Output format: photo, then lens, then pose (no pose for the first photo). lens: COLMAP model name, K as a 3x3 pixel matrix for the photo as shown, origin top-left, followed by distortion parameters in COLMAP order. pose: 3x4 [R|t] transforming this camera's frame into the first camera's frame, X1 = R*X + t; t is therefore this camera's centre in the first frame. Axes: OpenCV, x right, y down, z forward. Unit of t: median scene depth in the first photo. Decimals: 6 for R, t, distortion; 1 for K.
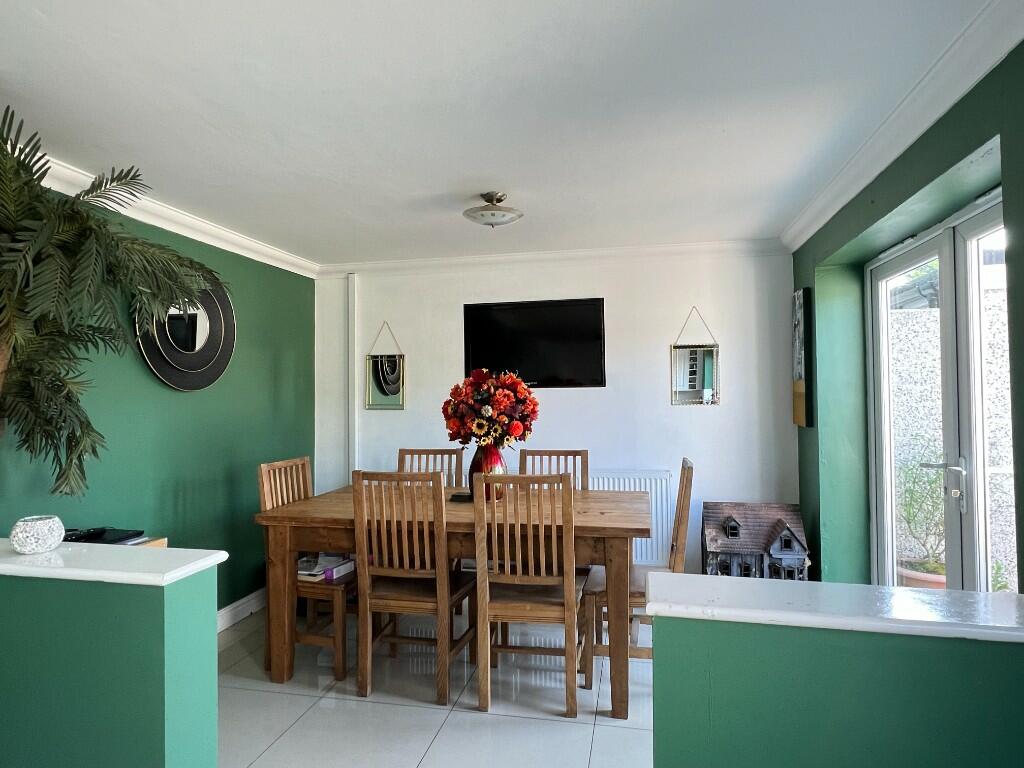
lens RADIAL K [[595.9, 0, 510.8], [0, 595.9, 385.2], [0, 0, 1]] dist [-0.000290, -0.000009]
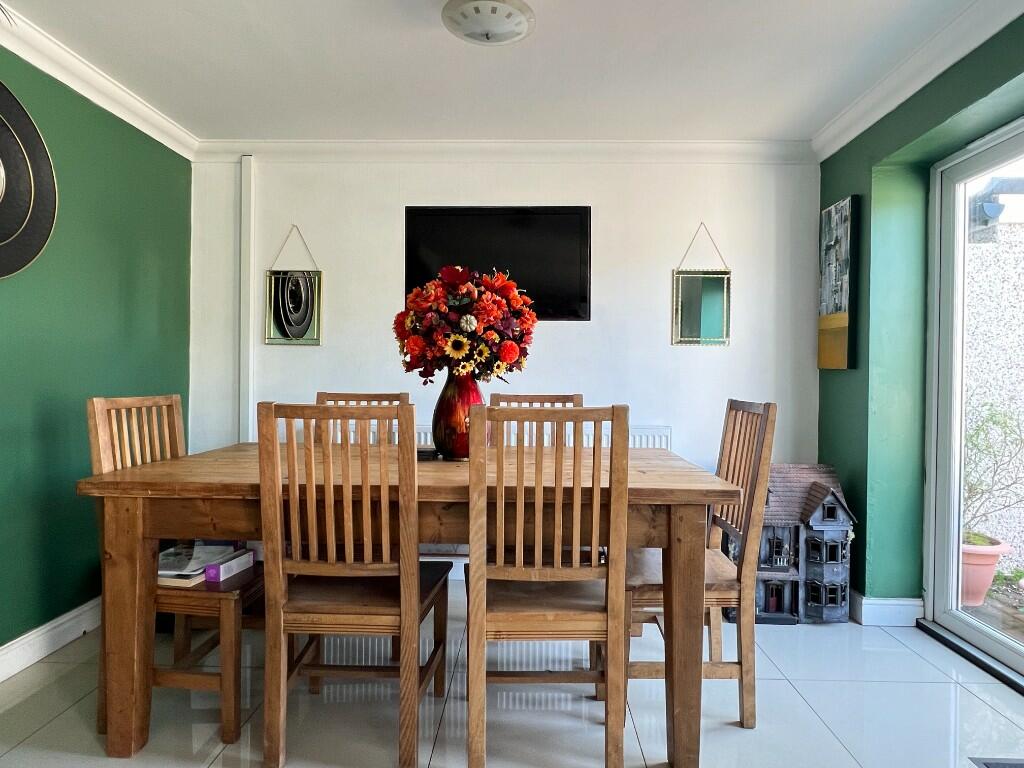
lens RADIAL K [[595.9, 0, 514.1], [0, 595.9, 384.7], [0, 0, 1]] dist [-0.000290, -0.000009]
pose [[0.983171, 0.019479, 0.181645, -0.105416], [-0.025114, 0.999270, 0.028775, 0.087837], [-0.180952, -0.032852, 0.982943, 0.316751]]
